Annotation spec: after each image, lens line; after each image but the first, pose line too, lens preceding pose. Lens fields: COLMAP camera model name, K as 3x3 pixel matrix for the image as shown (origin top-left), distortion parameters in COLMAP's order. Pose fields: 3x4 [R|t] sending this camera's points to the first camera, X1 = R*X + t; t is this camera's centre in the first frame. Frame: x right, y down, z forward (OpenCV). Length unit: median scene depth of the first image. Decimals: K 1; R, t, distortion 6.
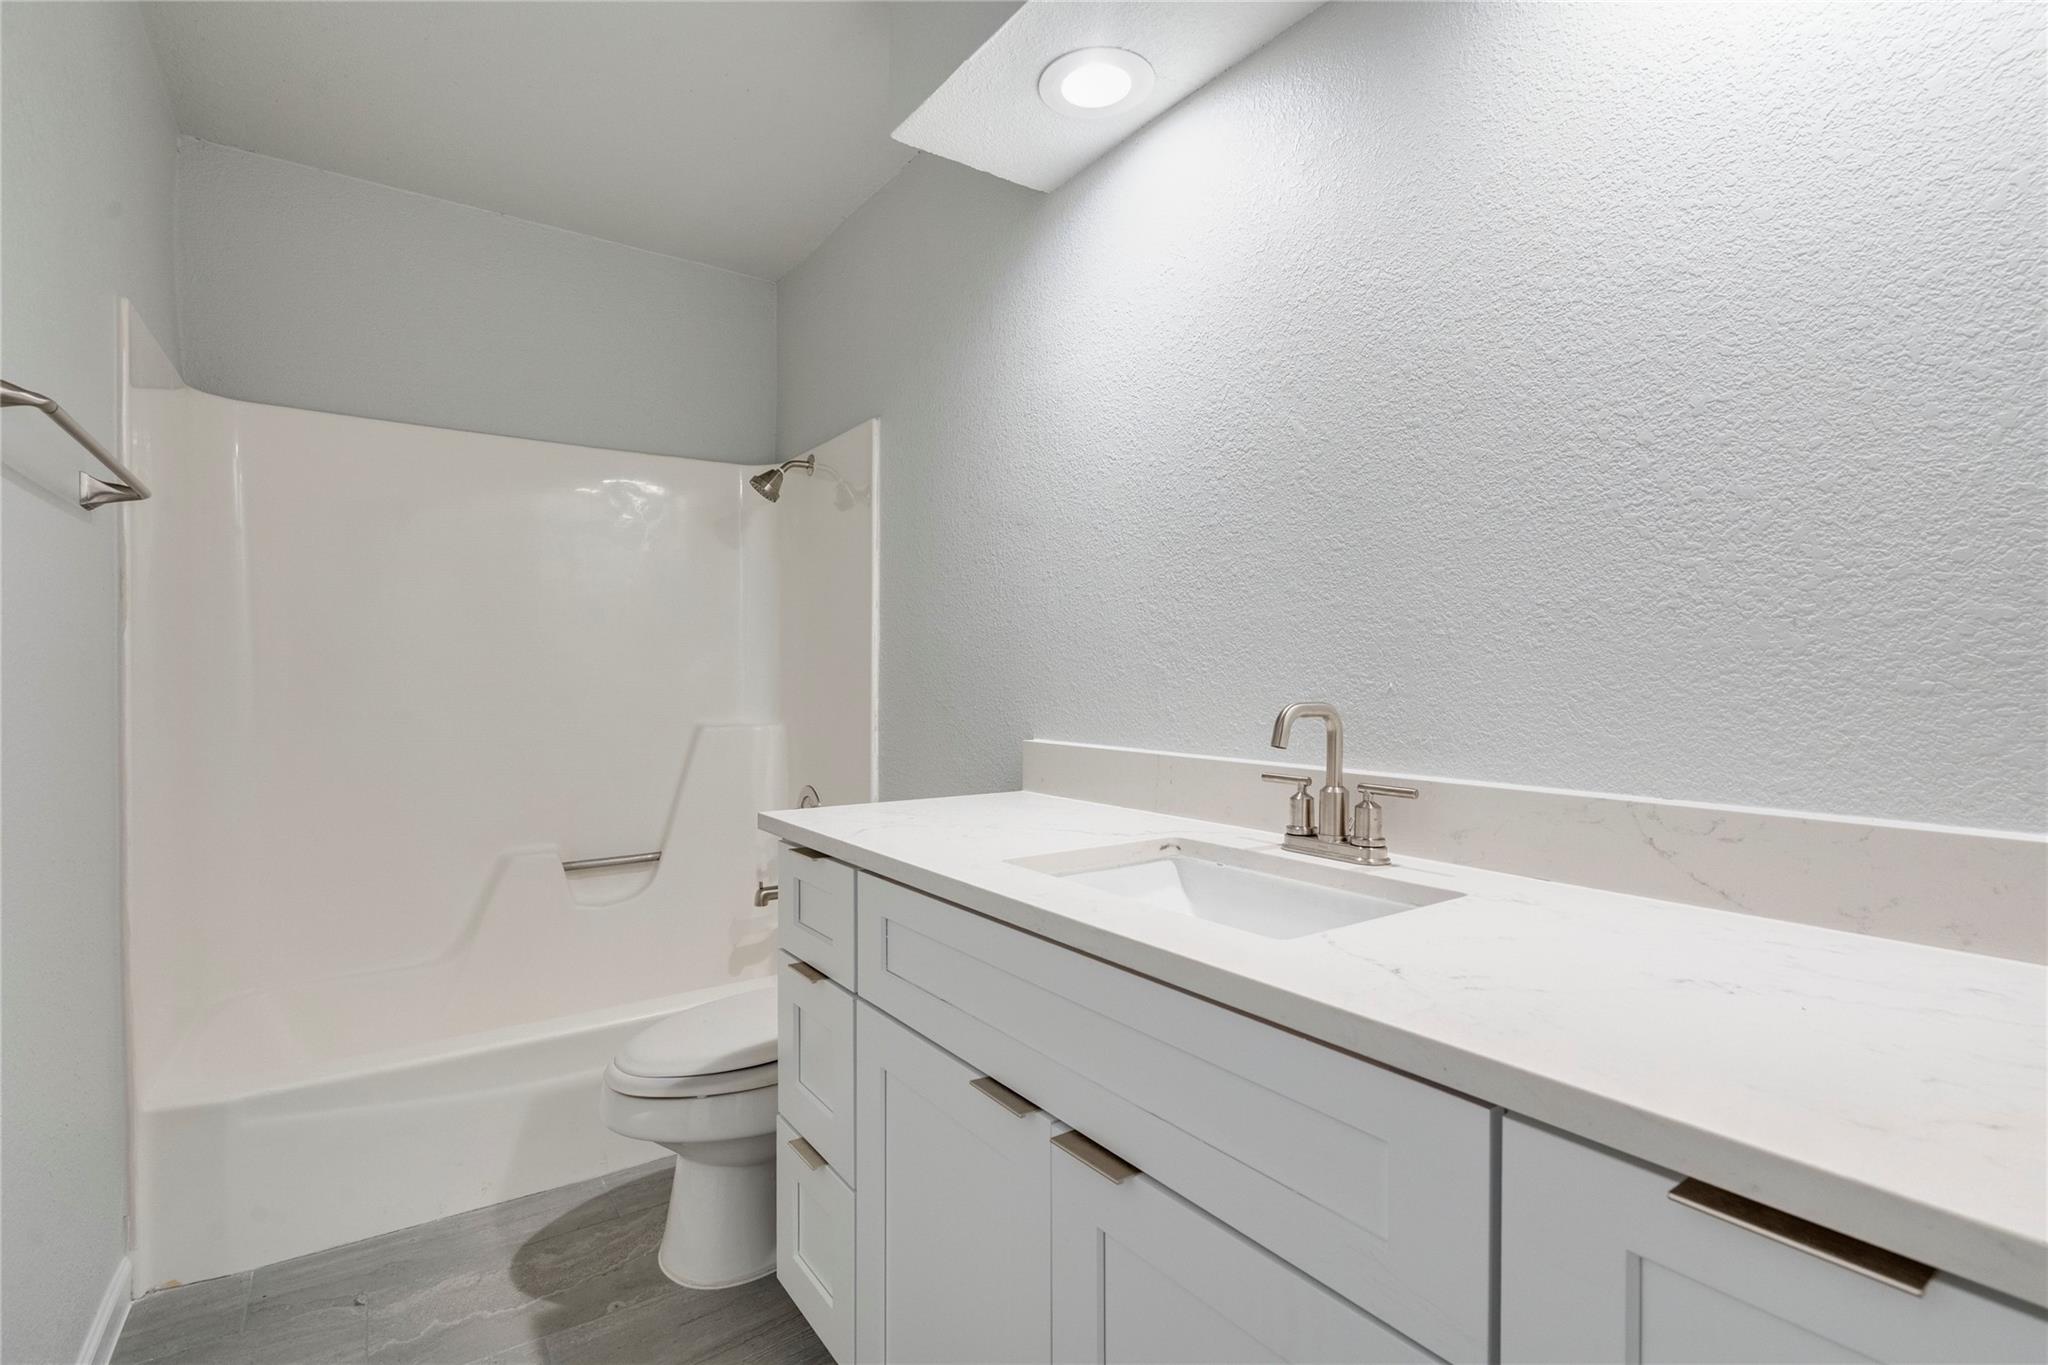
lens RADIAL K [[943.2, 0, 1027.5], [0, 943.2, 717.6], [0, 0, 1]] dist [-0.002048, 0.000069]
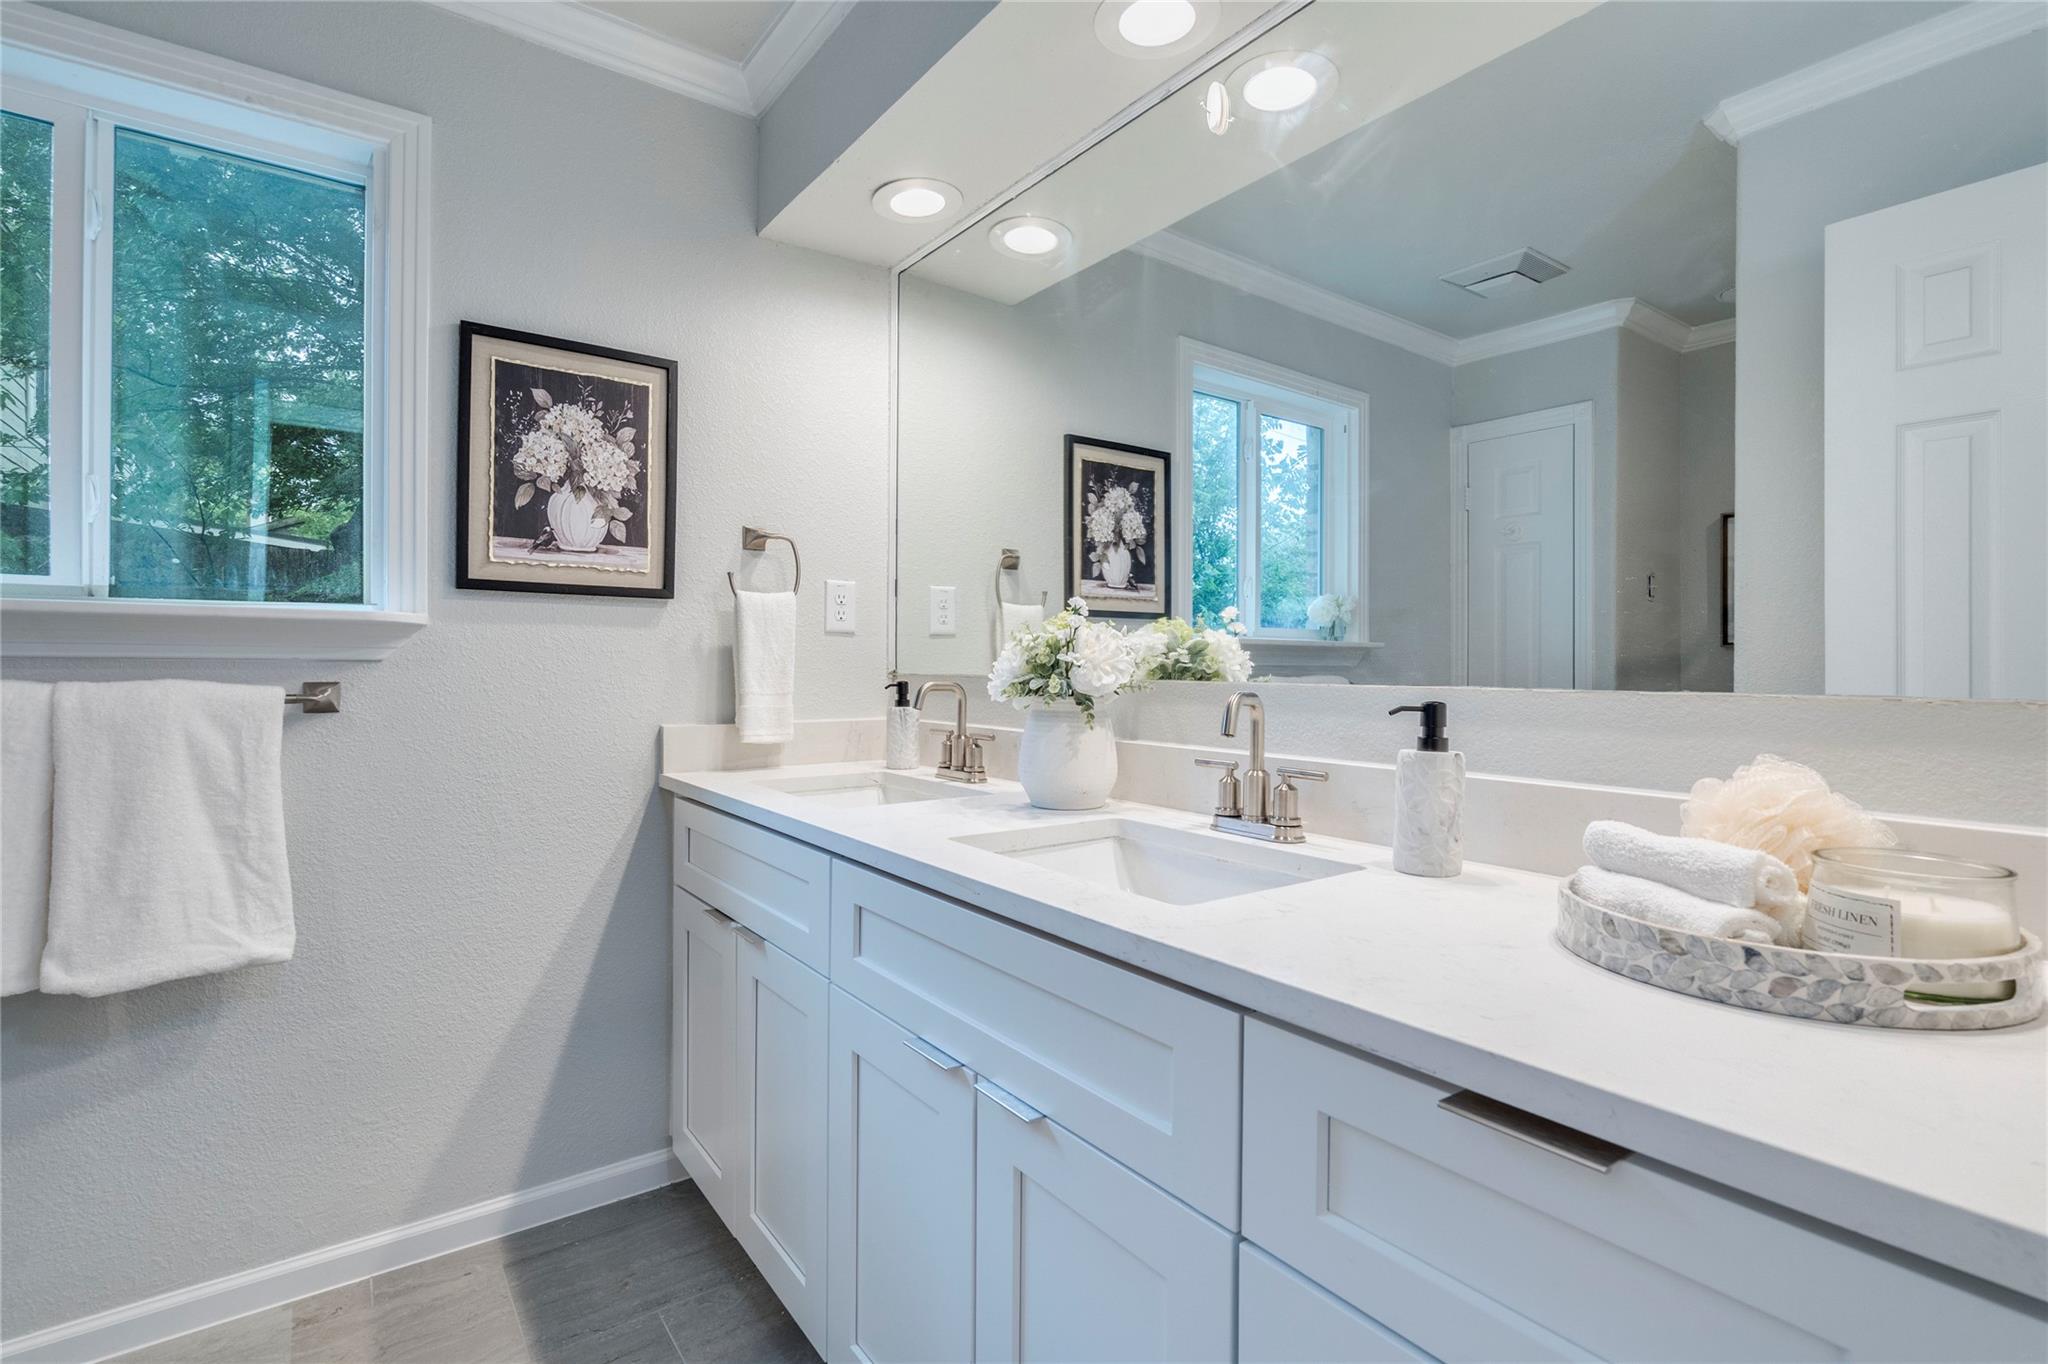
lens RADIAL K [[966.1, 0, 1032.7], [0, 966.1, 709.3], [0, 0, 1]] dist [-0.000745, 0.000551]
pose [[0.999982, 0.003292, 0.004936, 0.067859], [-0.003296, 0.999994, 0.000932, 0.004234], [-0.004933, -0.000949, 0.999987, -0.092586]]
